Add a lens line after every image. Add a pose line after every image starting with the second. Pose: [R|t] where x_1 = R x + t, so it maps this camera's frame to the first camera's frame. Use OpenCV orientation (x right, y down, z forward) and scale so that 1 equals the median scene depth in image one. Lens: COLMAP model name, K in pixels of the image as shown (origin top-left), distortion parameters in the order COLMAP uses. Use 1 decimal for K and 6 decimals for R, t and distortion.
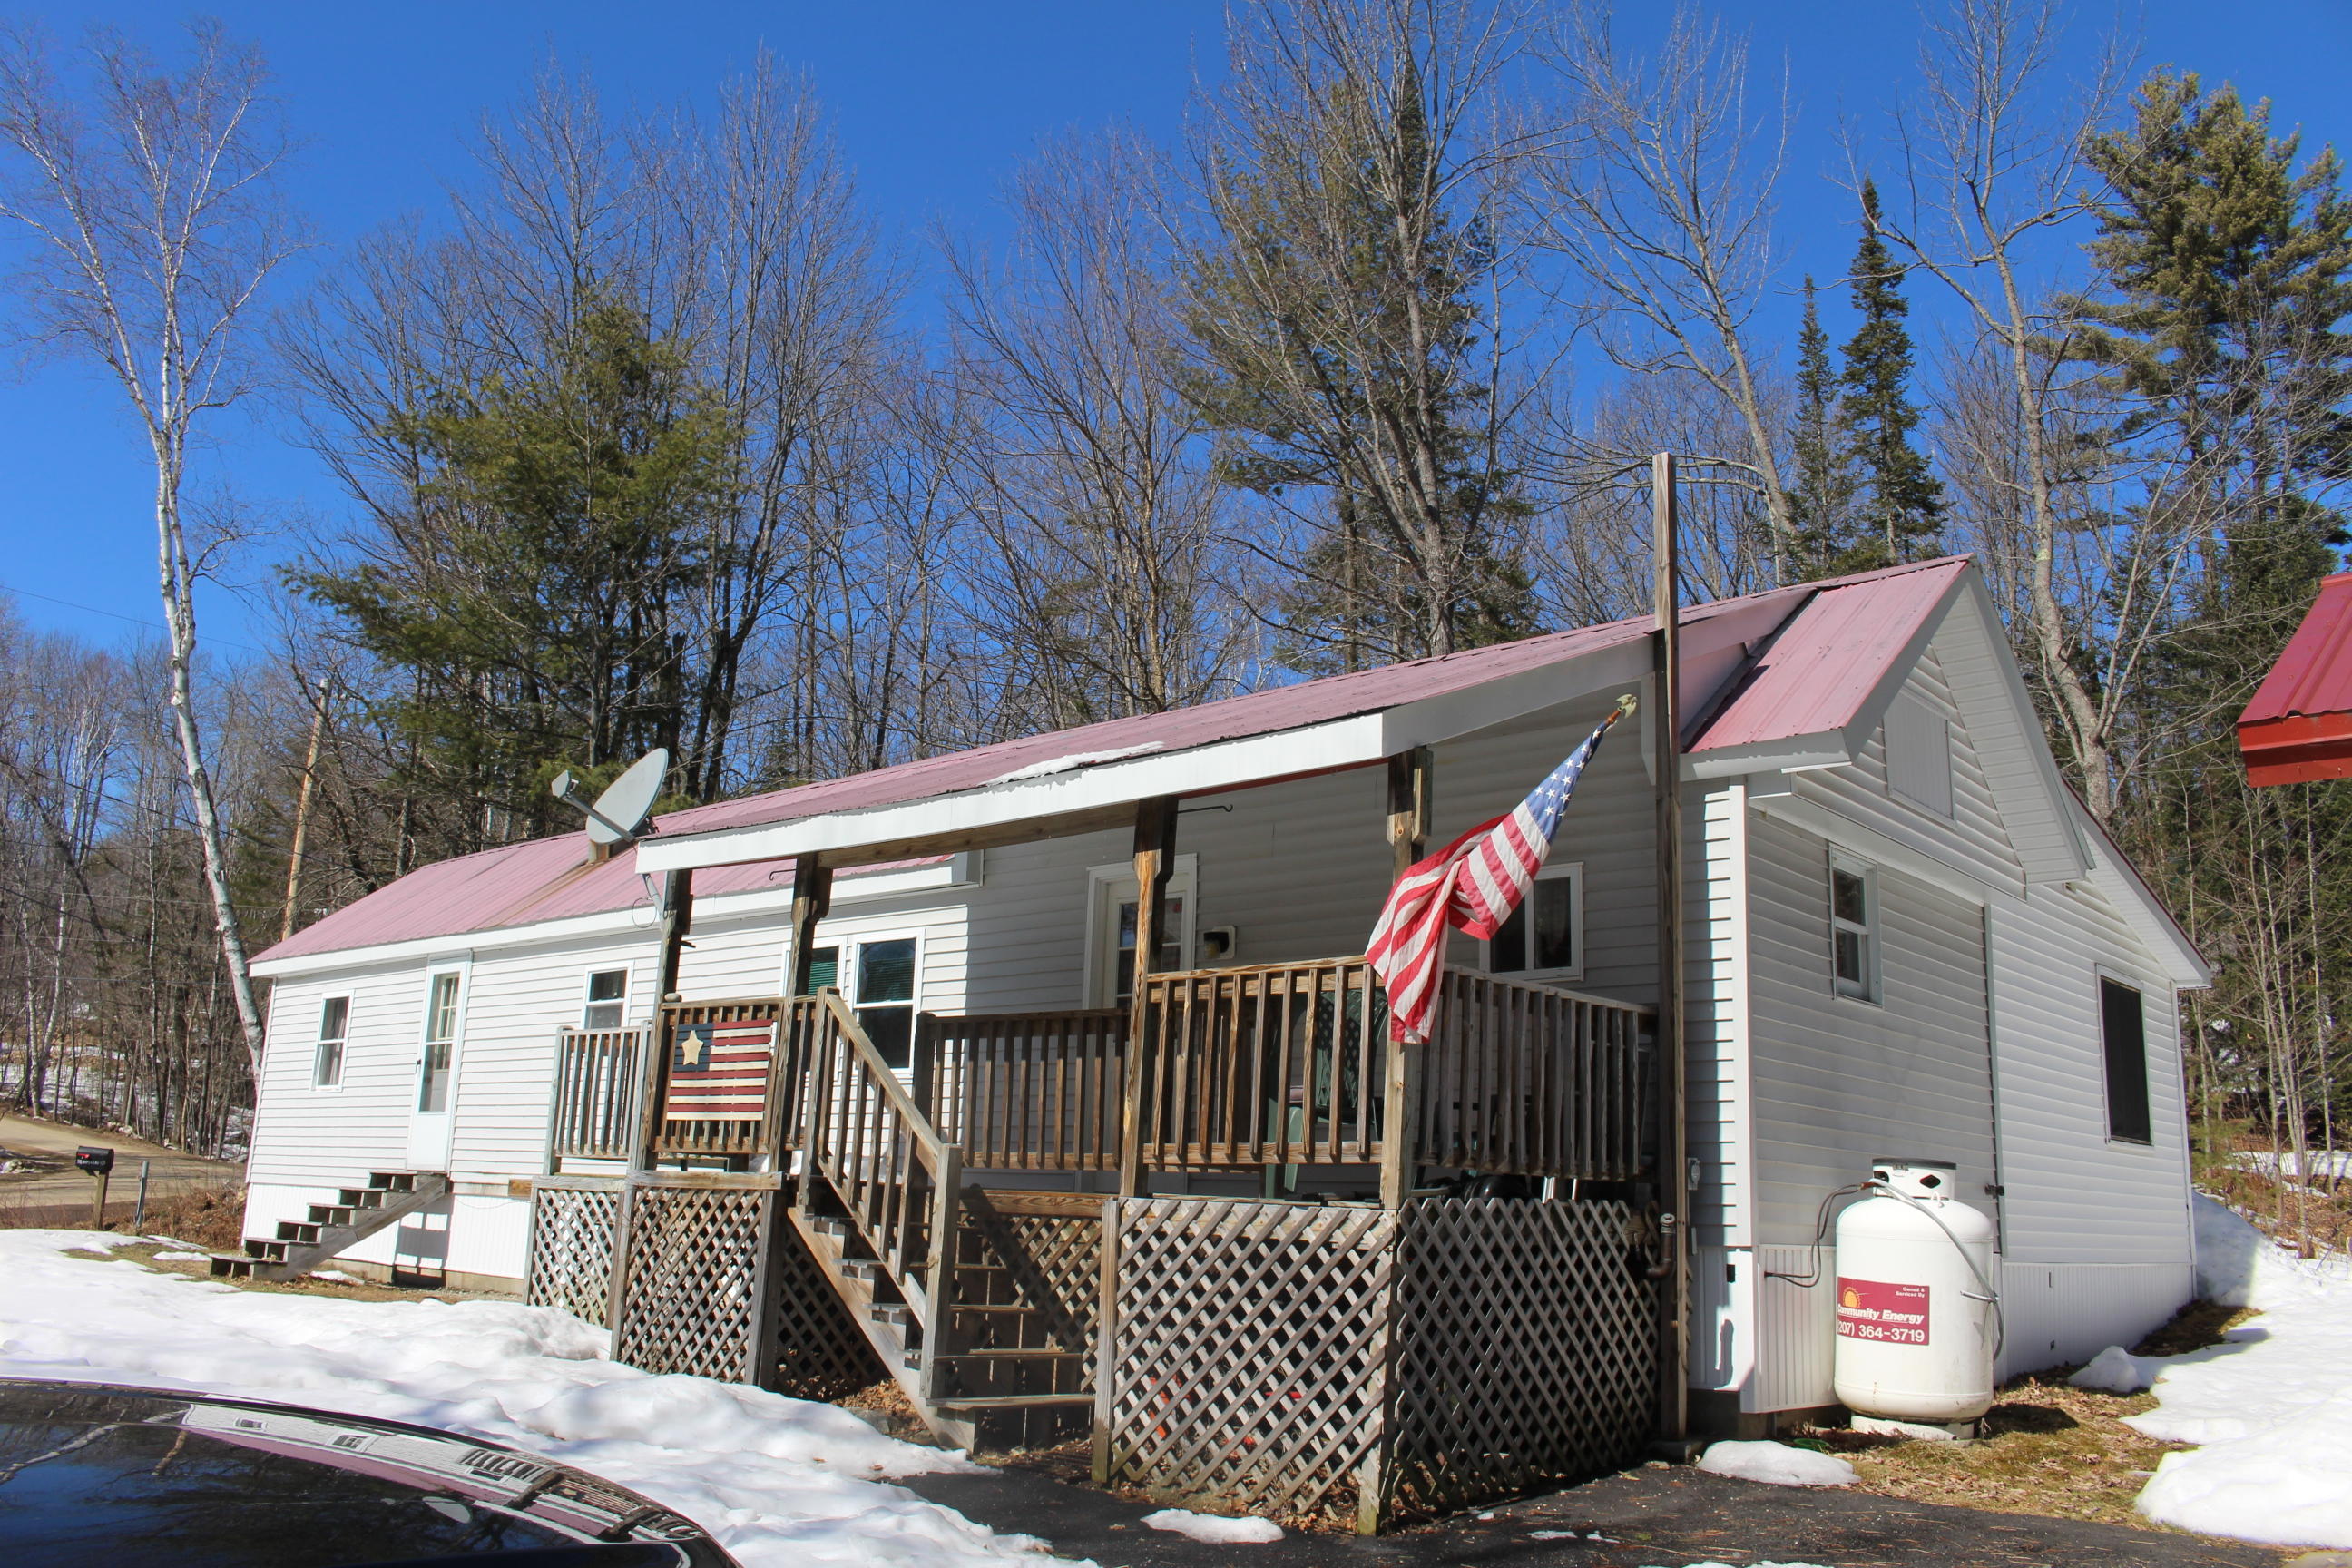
lens RADIAL K [[1958.1, 0, 1173.7], [0, 1958.1, 770.3], [0, 0, 1]] dist [-0.144534, 0.118255]
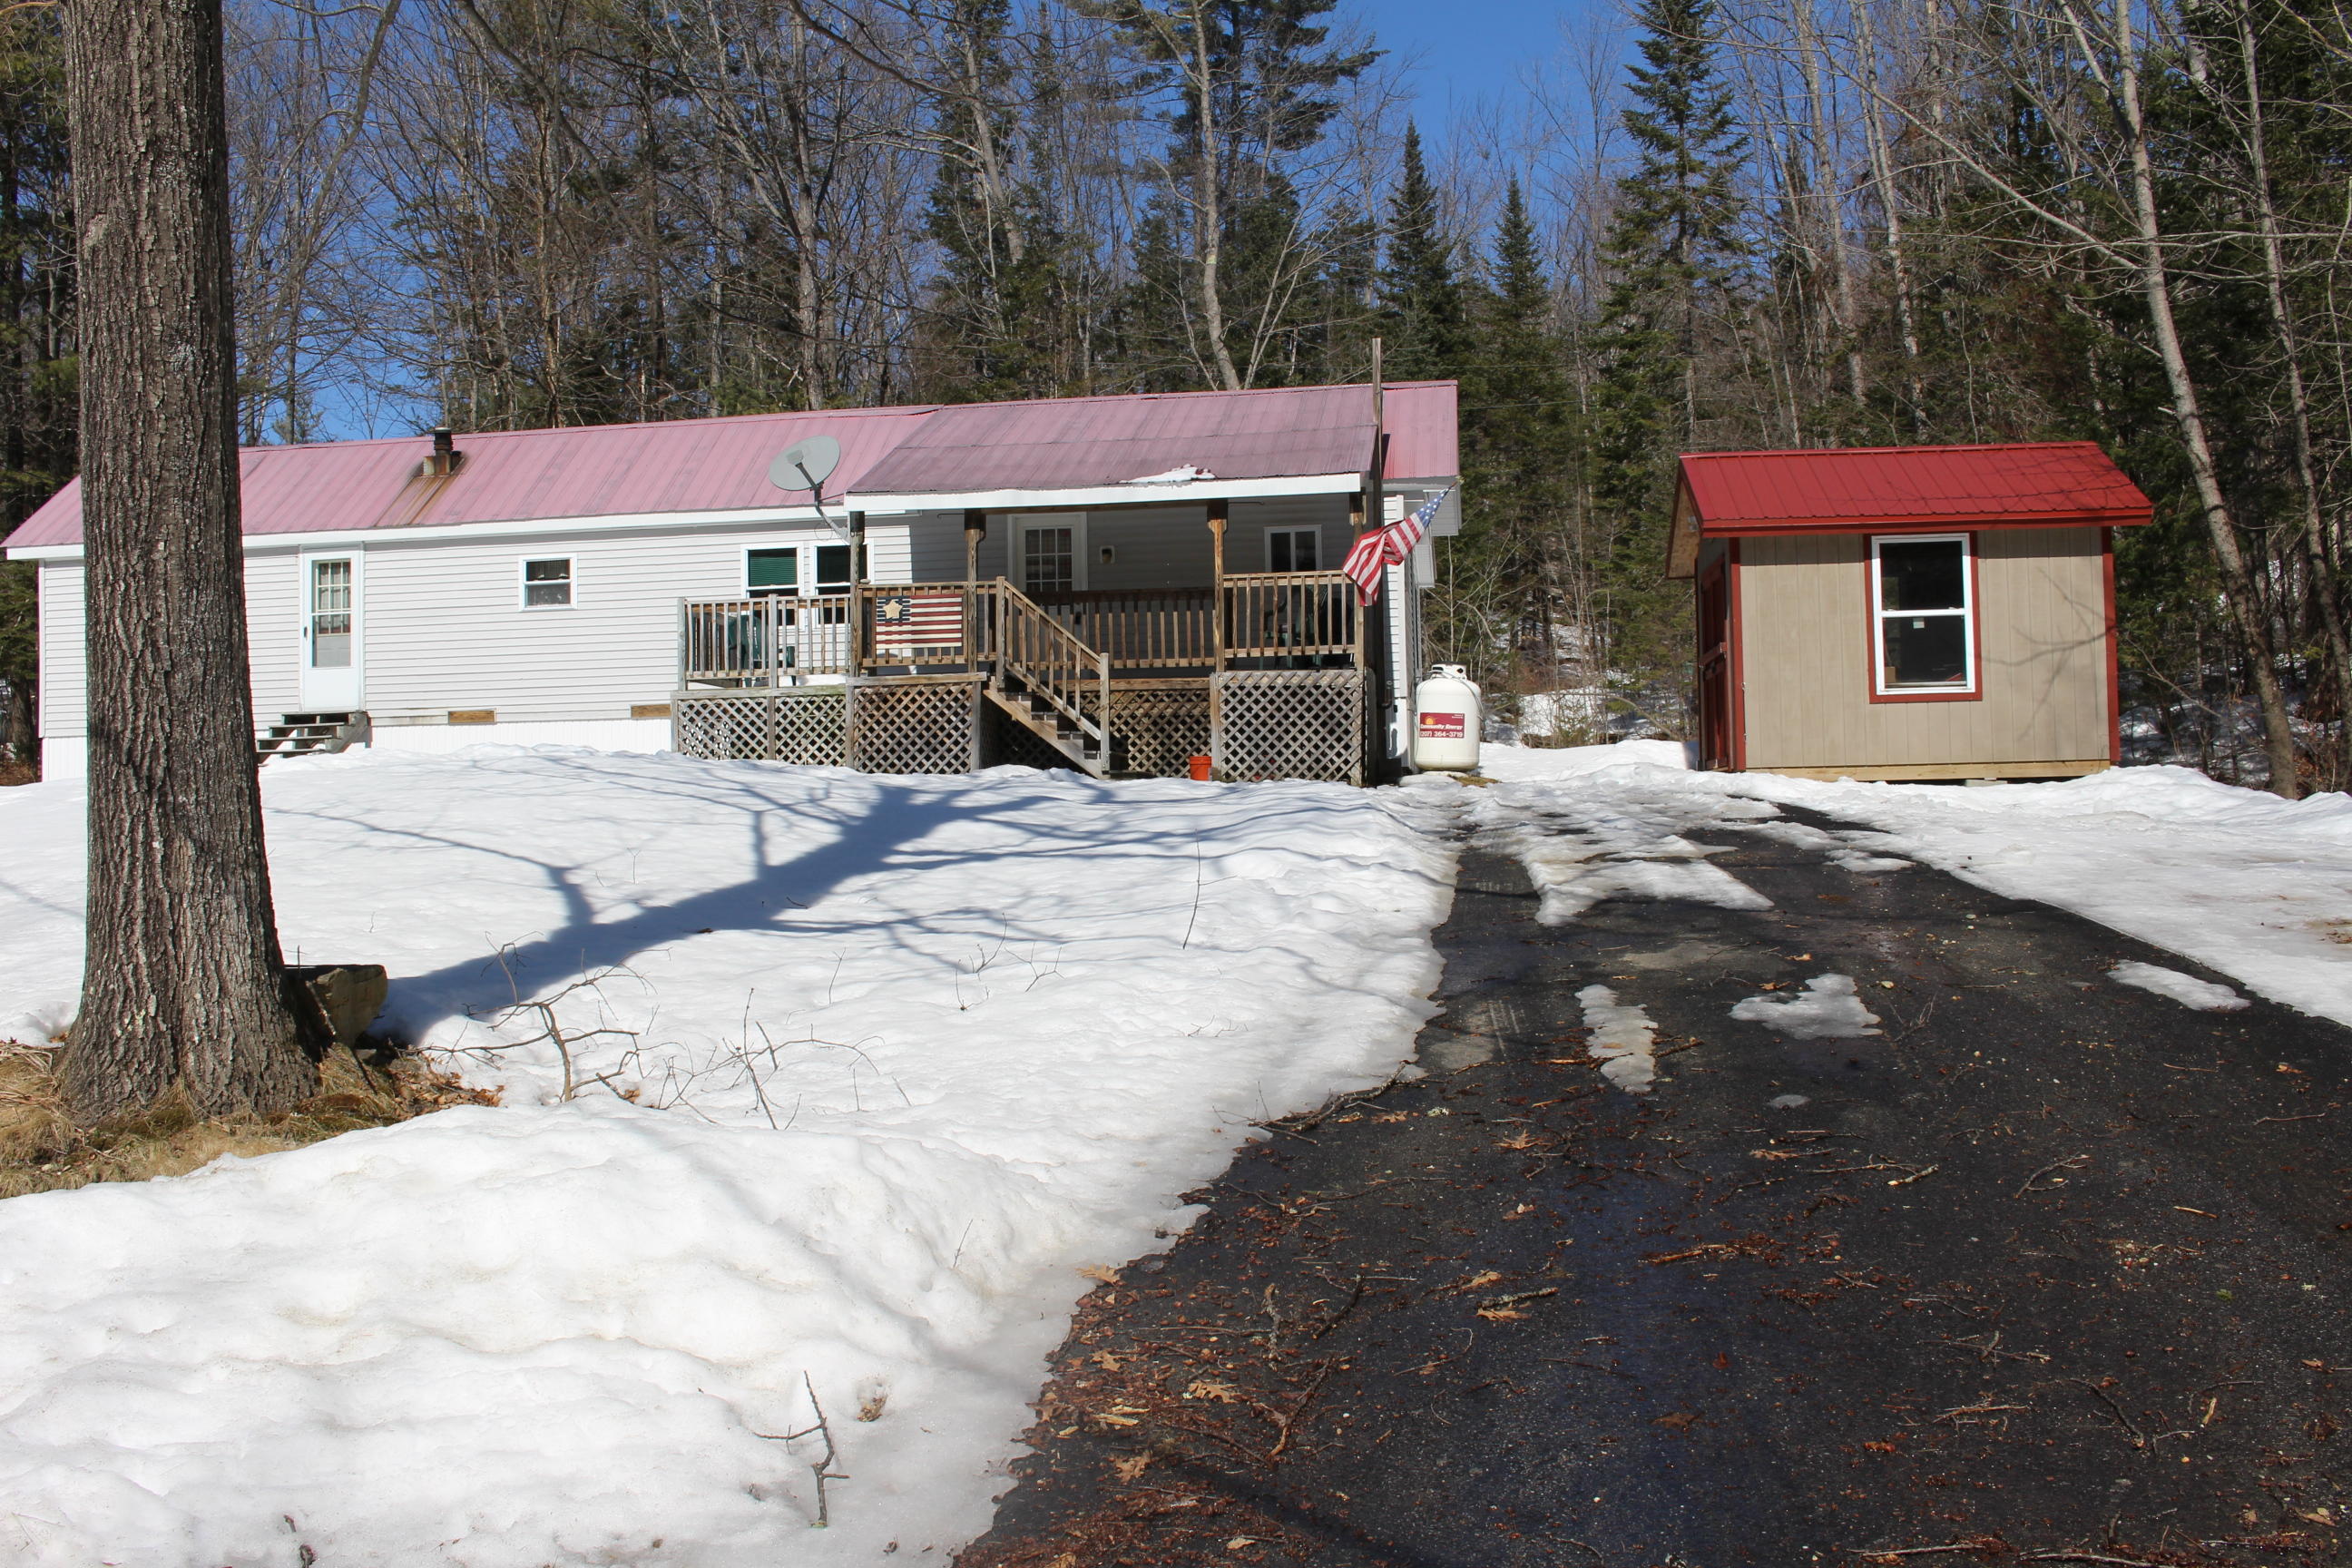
lens RADIAL K [[2460.1, 0, 1173.8], [0, 2460.1, 766.6], [0, 0, 1]] dist [-0.093767, 0.000000]
pose [[0.819239, -0.030734, 0.572628, -1.568004], [-0.080479, 0.982518, 0.167872, -0.139638], [-0.567777, -0.183612, 0.802444, -1.191608]]
